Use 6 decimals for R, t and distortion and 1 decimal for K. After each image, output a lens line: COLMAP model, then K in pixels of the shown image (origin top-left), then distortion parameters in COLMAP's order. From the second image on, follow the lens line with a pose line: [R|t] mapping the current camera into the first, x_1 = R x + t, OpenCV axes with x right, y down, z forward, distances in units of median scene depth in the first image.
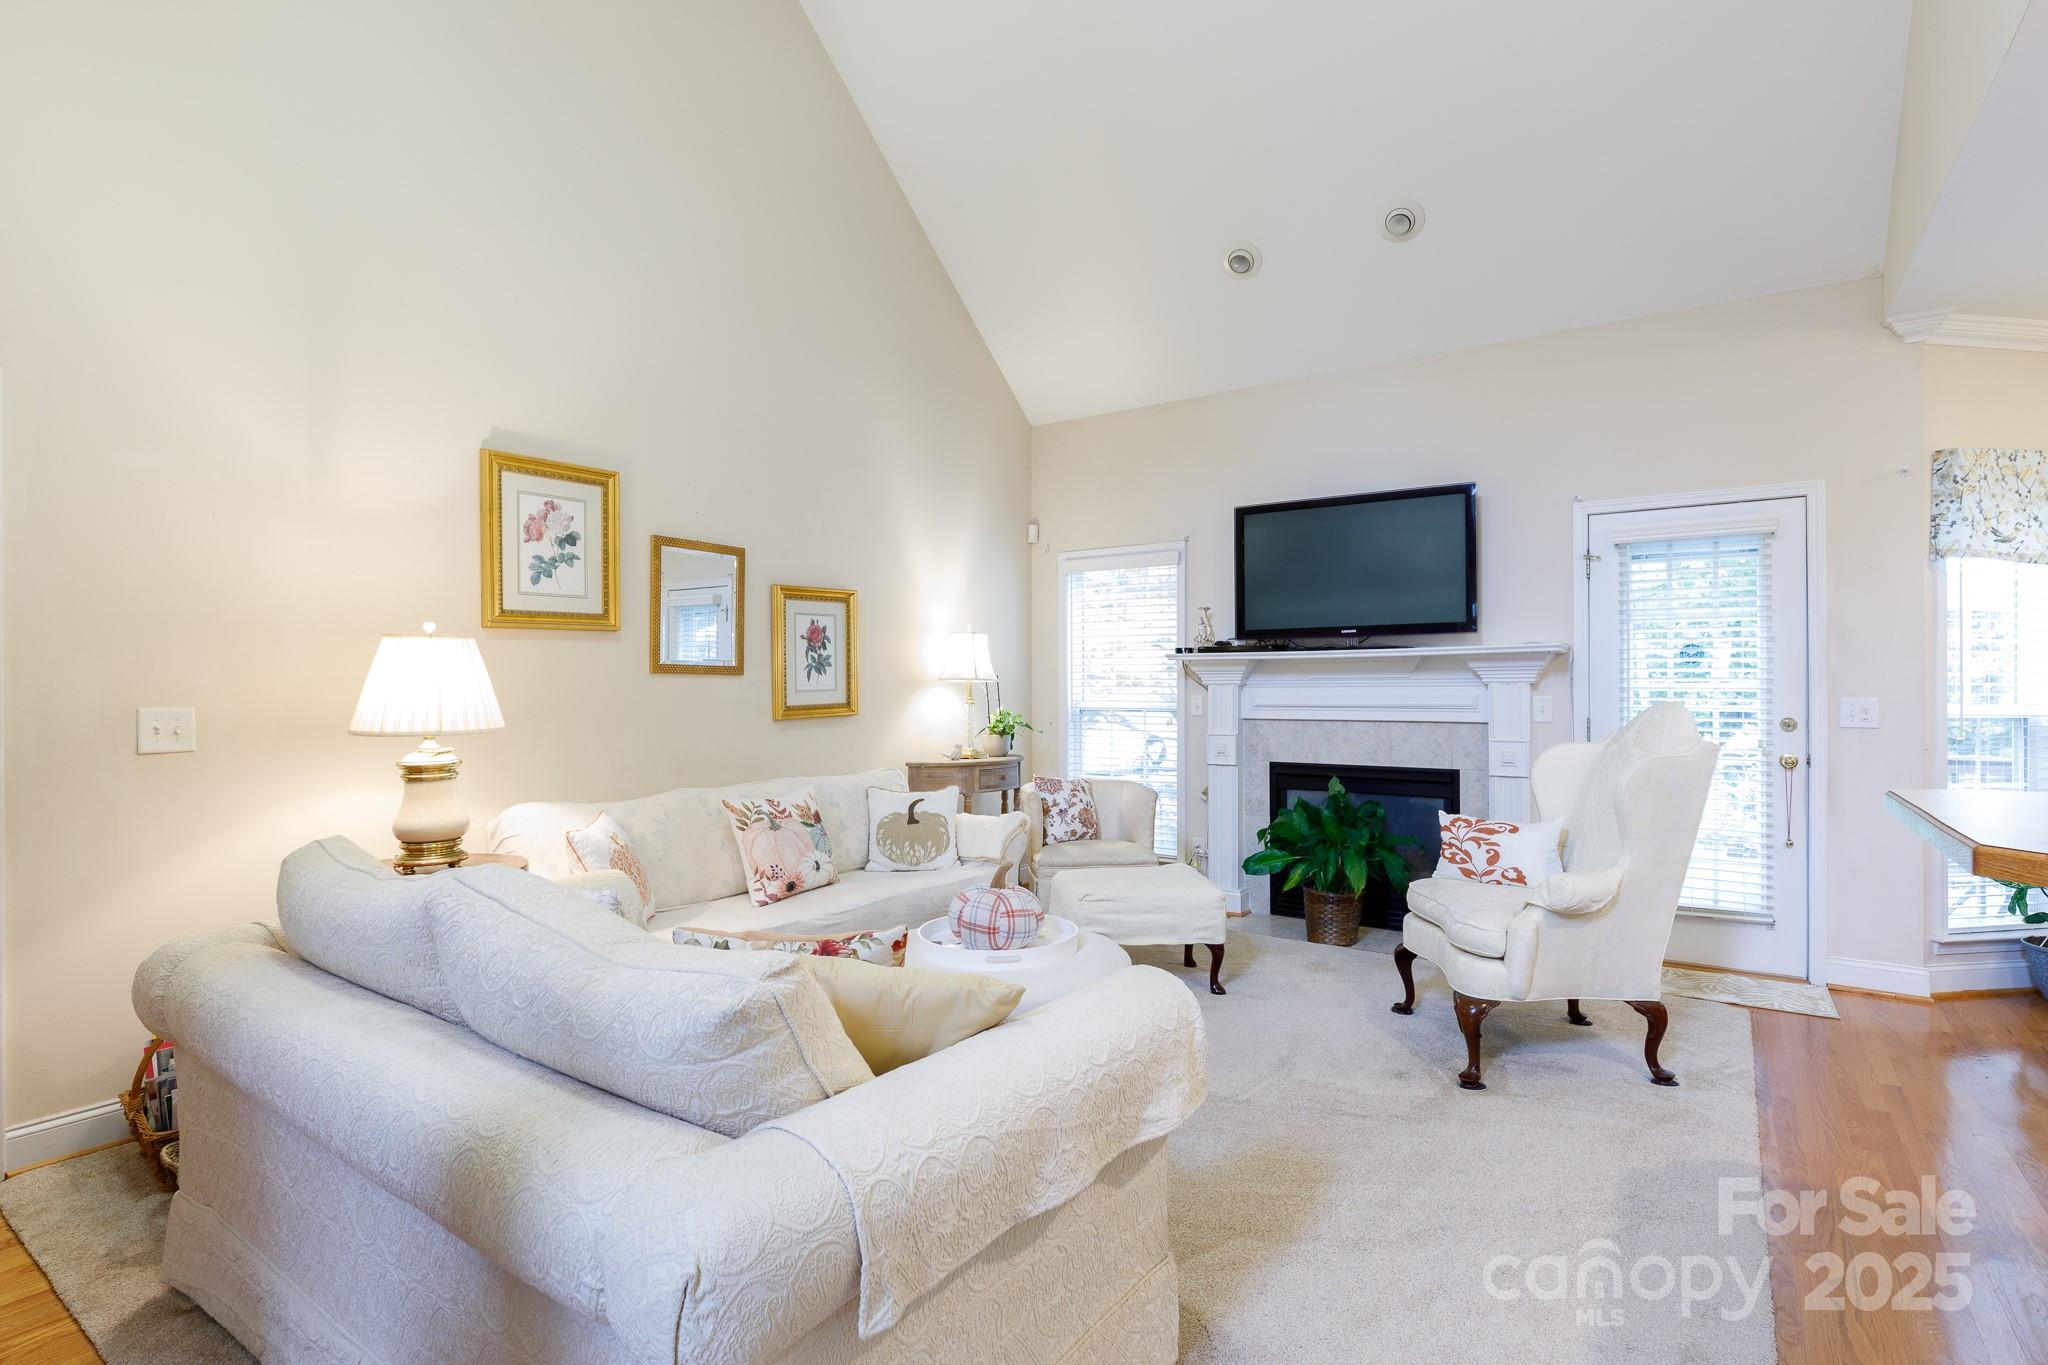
lens RADIAL K [[988.5, 0, 1007.8], [0, 988.5, 674.3], [0, 0, 1]] dist [0.005945, 0.001646]
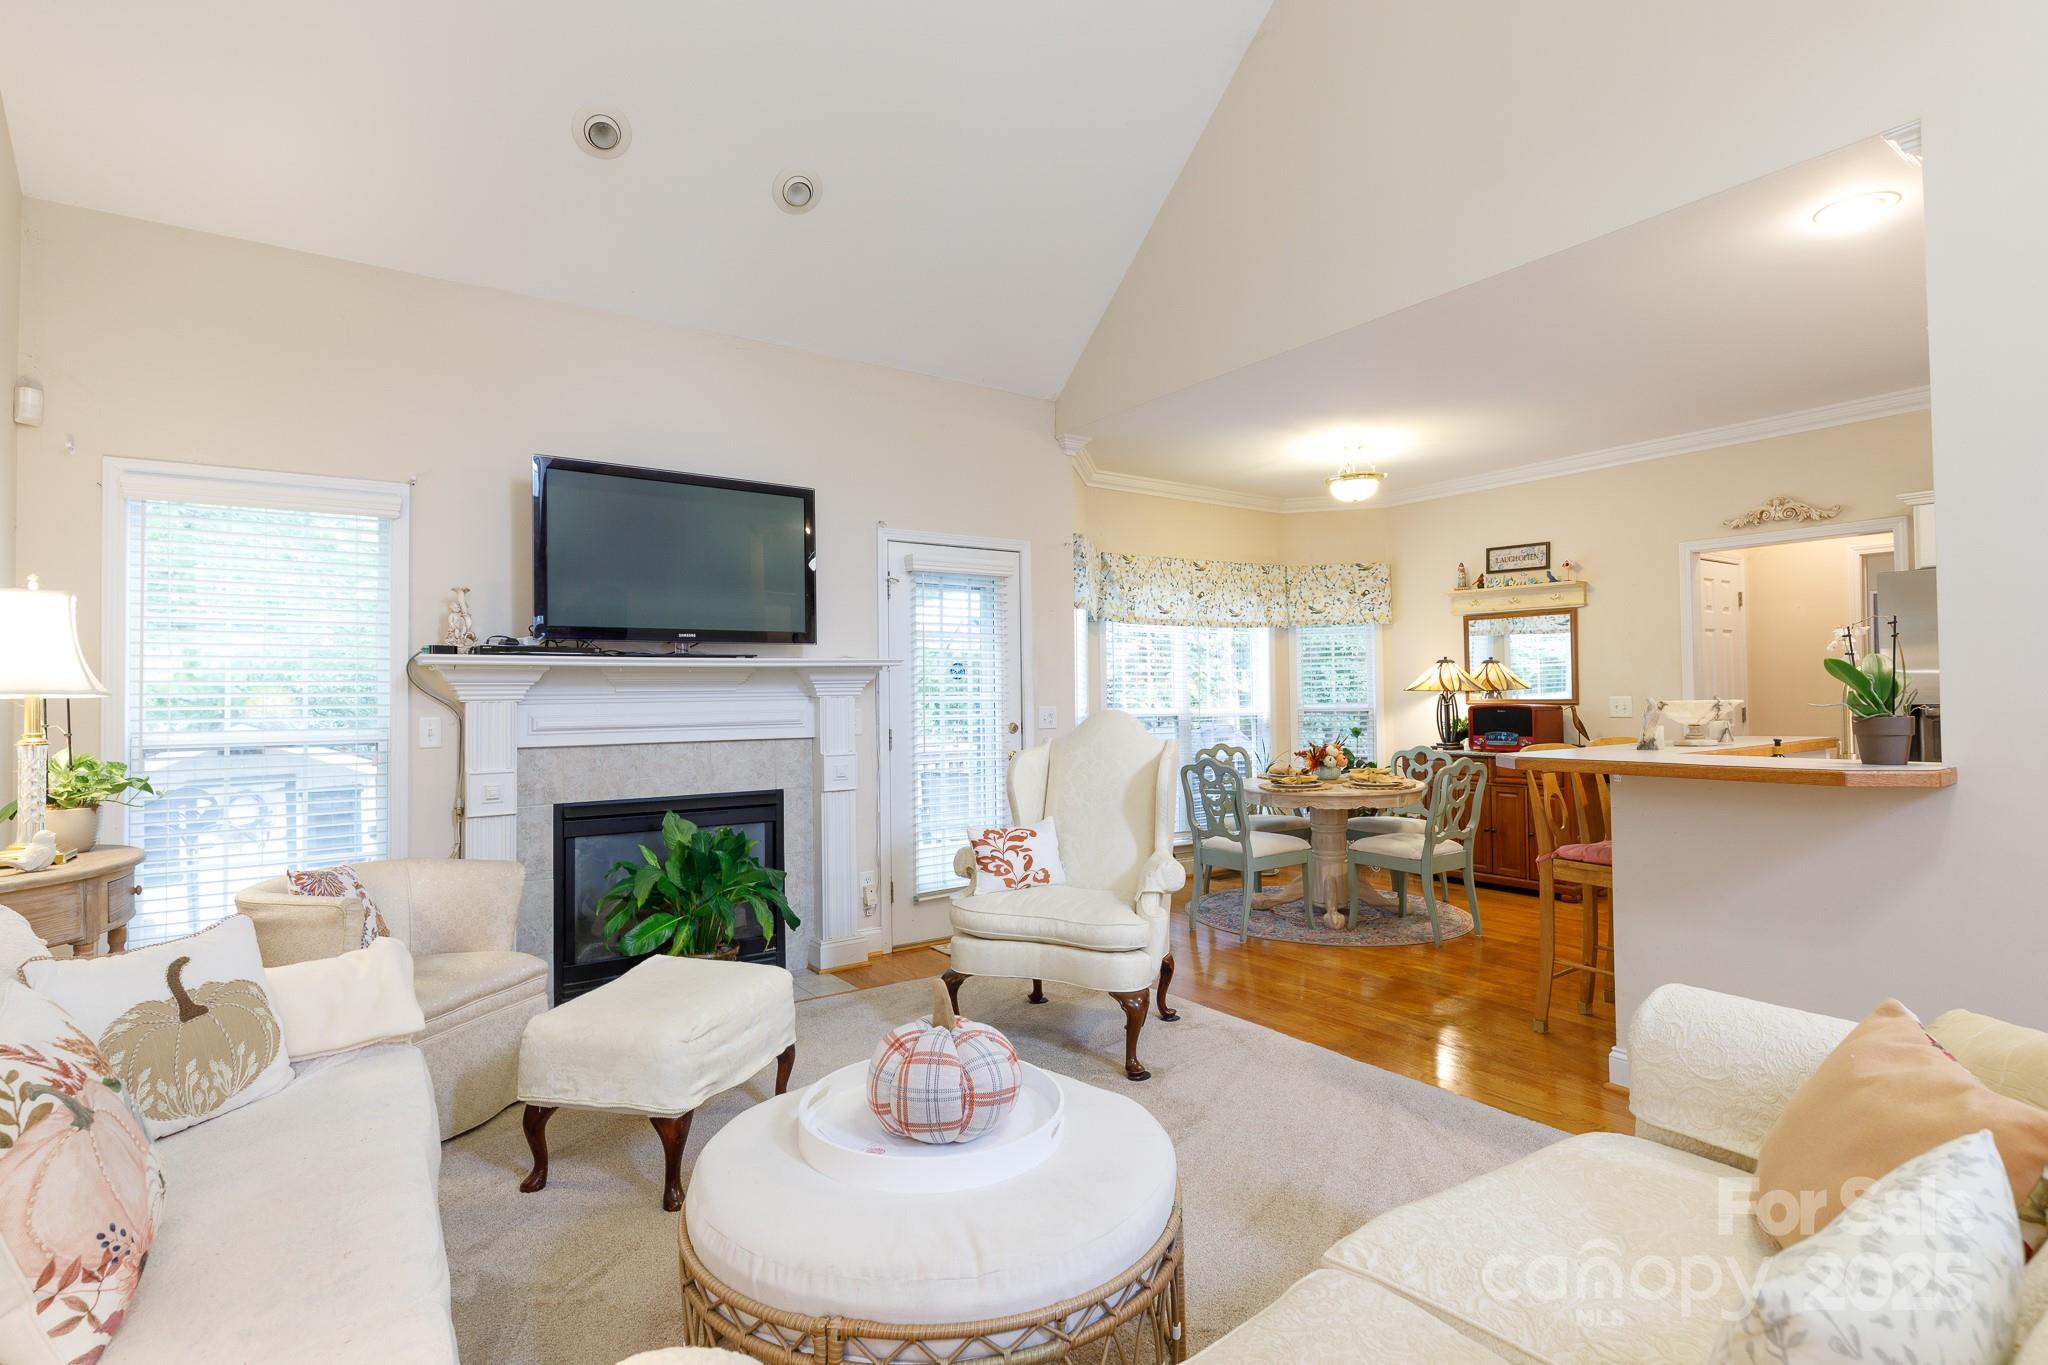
lens RADIAL K [[988.5, 0, 1079.4], [0, 988.5, 679.4], [0, 0, 1]] dist [0.005945, 0.001646]
pose [[0.344900, 0.012261, 0.938559, -0.340716], [-0.003651, 0.999925, -0.011720, 0.002321], [-0.938632, 0.000615, 0.344919, 0.422870]]
